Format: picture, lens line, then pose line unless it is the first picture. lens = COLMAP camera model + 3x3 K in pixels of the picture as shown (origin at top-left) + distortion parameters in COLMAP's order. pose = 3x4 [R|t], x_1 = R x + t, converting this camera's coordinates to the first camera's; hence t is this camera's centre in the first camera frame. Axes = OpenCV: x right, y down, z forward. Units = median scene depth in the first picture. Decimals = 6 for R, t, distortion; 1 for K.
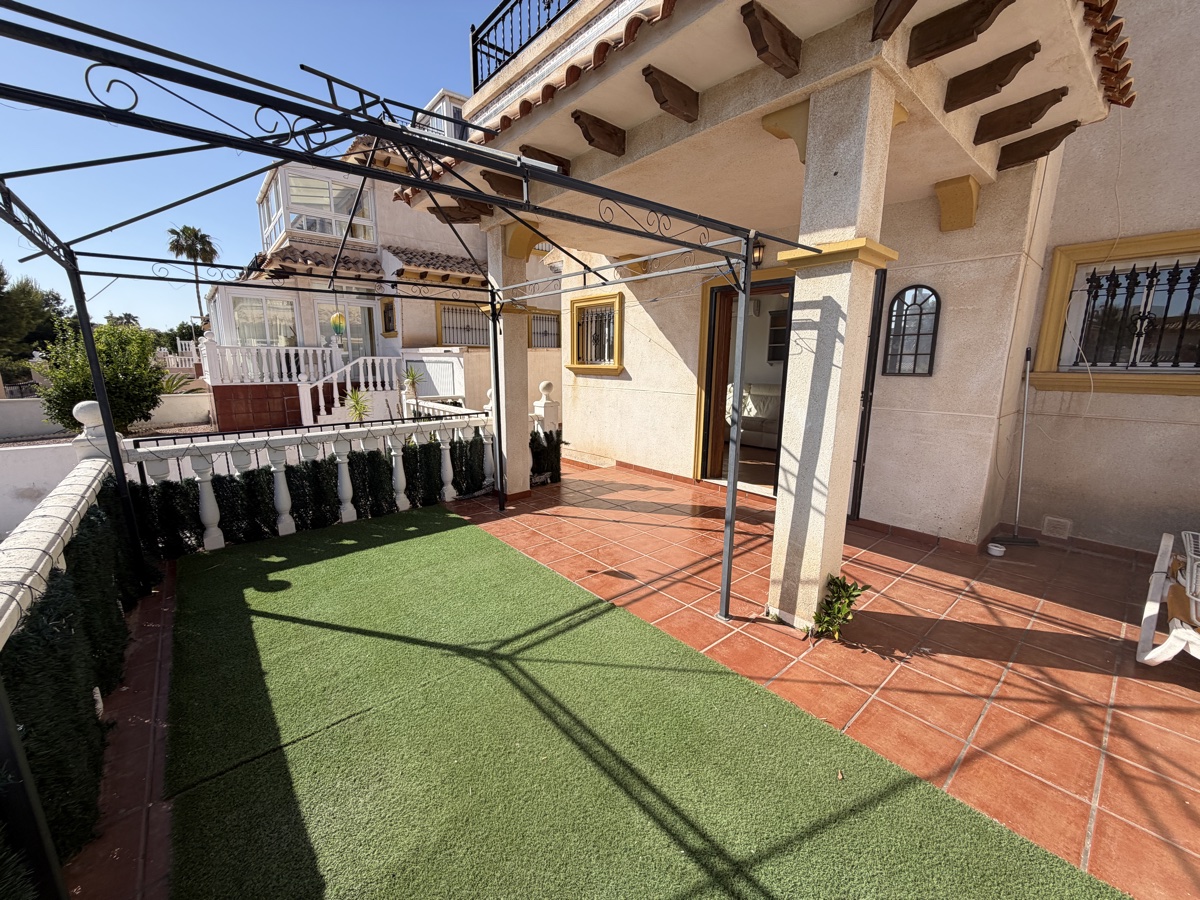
lens RADIAL K [[478.8, 0, 598.8], [0, 478.8, 446.7], [0, 0, 1]] dist [0.001593, -0.000154]
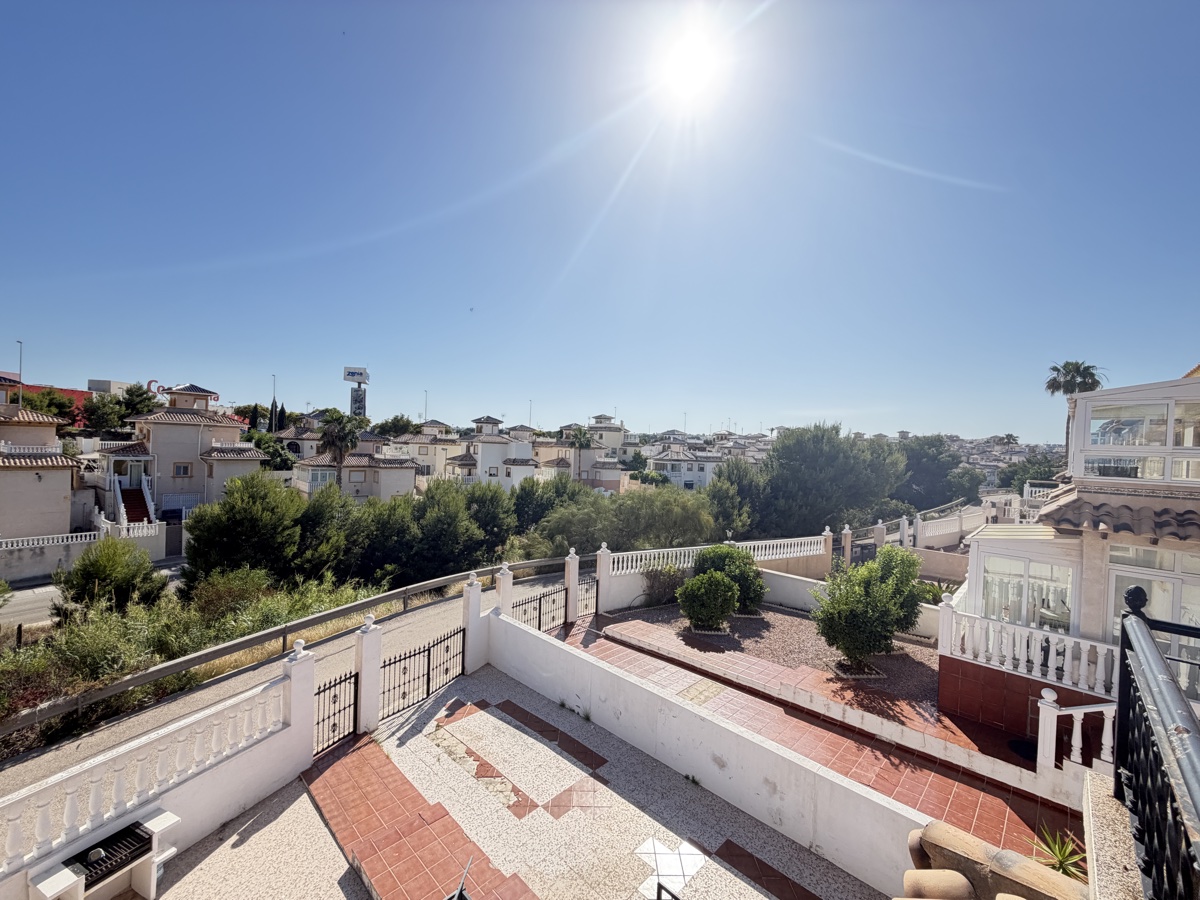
lens RADIAL K [[478.8, 0, 598.3], [0, 478.8, 452.5], [0, 0, 1]] dist [0.001593, -0.000154]
pose [[0.095439, 0.007021, -0.995411, 0.011184], [-0.221778, 0.974991, -0.014387, -0.317977], [0.970415, 0.222133, 0.094609, 0.209215]]
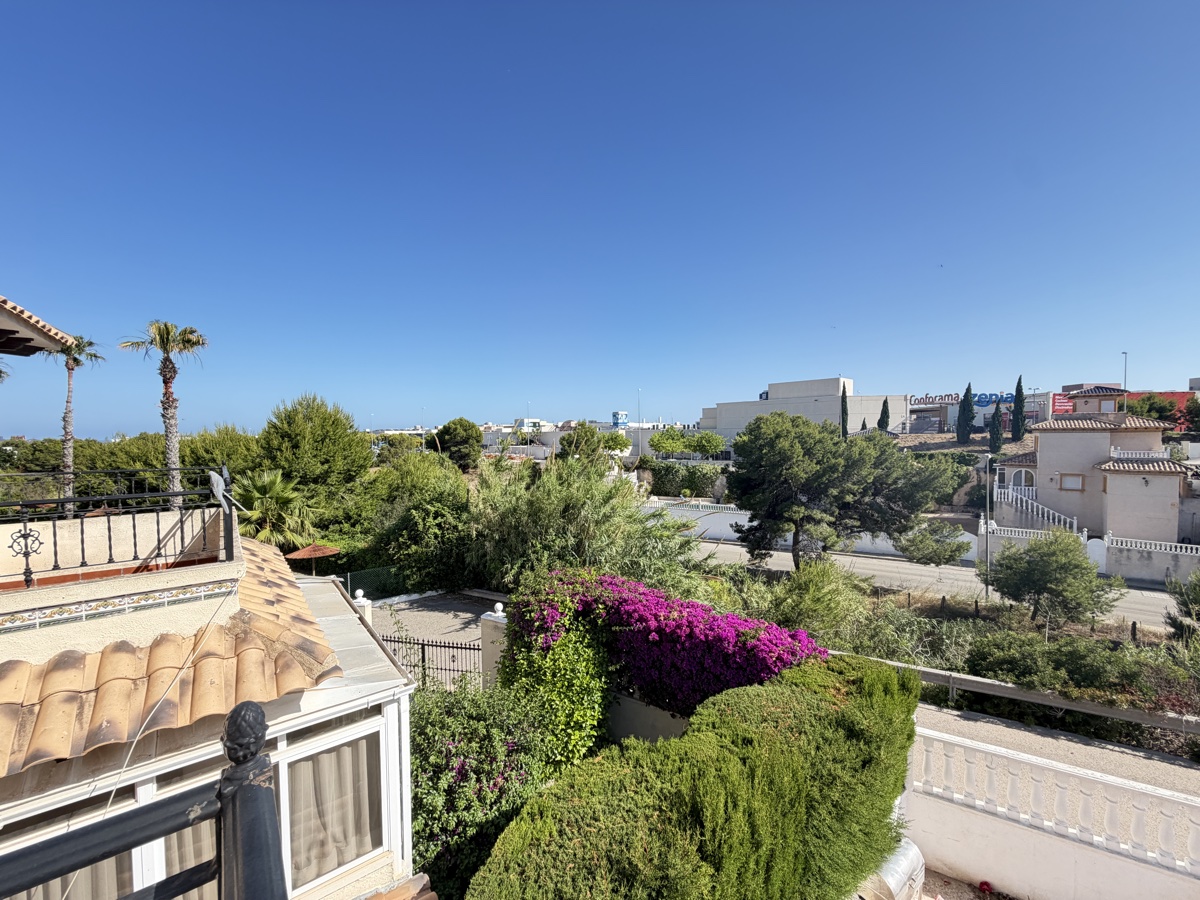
lens RADIAL K [[478.8, 0, 597.5], [0, 478.8, 450.9], [0, 0, 1]] dist [0.001593, -0.000154]
pose [[-0.999382, -0.001976, 0.035098, 0.058503], [0.005731, 0.975903, 0.218131, -0.310290], [-0.034683, 0.218198, -0.975288, 0.179662]]
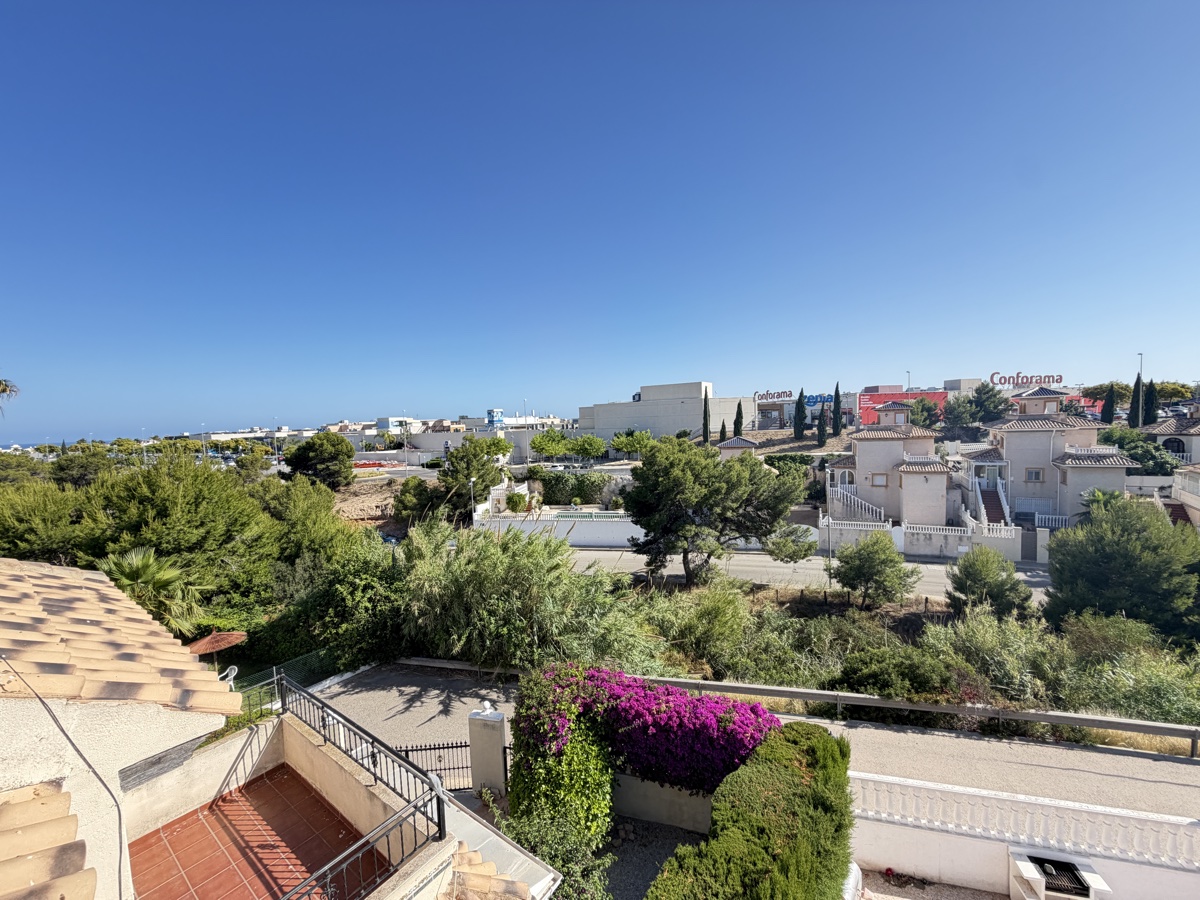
lens RADIAL K [[478.8, 0, 598.3], [0, 478.8, 452.0], [0, 0, 1]] dist [0.001593, -0.000154]
pose [[-0.972230, 0.042337, -0.230167, 0.255462], [-0.014487, 0.970727, 0.239749, -0.561836], [0.233580, 0.236425, -0.943156, 0.218117]]
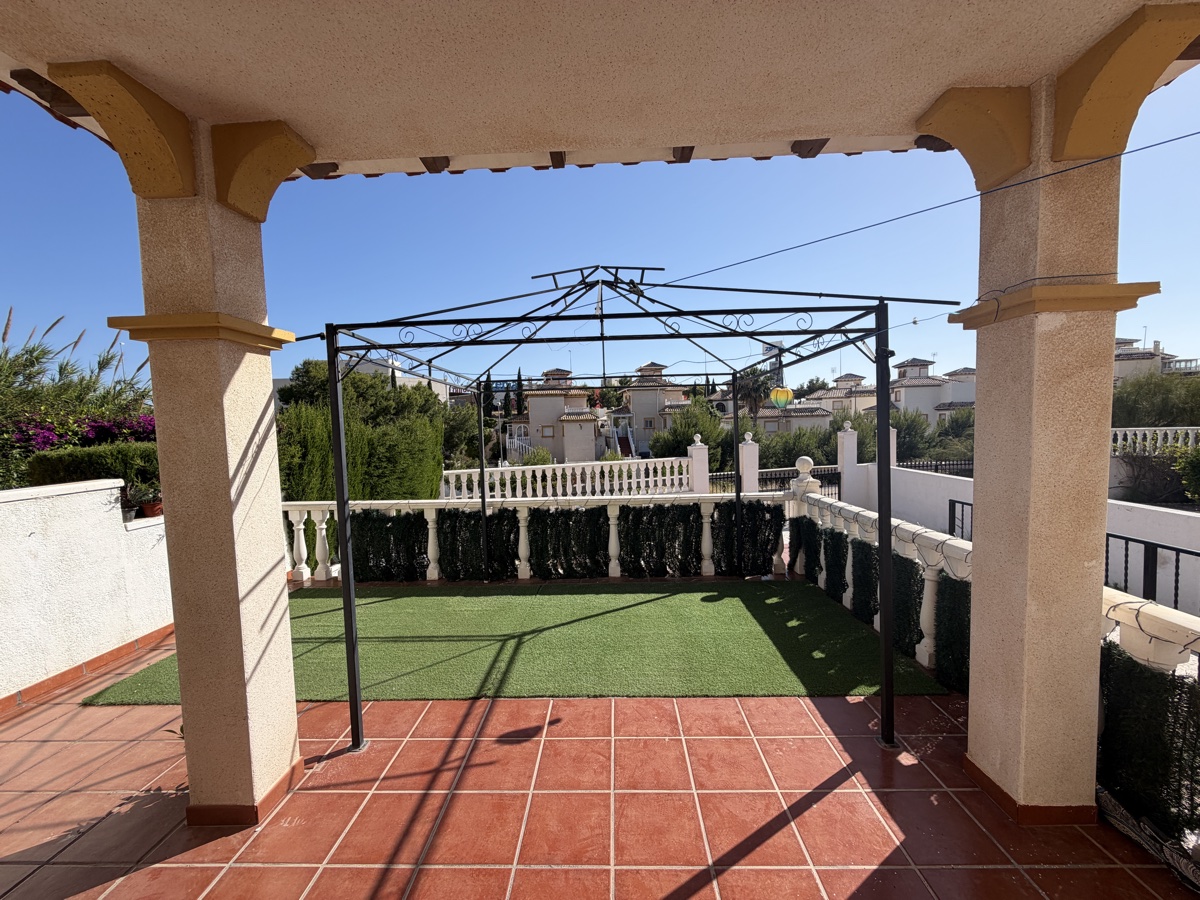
lens RADIAL K [[478.8, 0, 597.0], [0, 478.8, 448.0], [0, 0, 1]] dist [0.001593, -0.000154]
pose [[-0.670863, 0.050225, -0.739879, 0.131360], [-0.115028, 0.978581, 0.170727, -0.080672], [0.732606, 0.199641, -0.650717, 0.400000]]
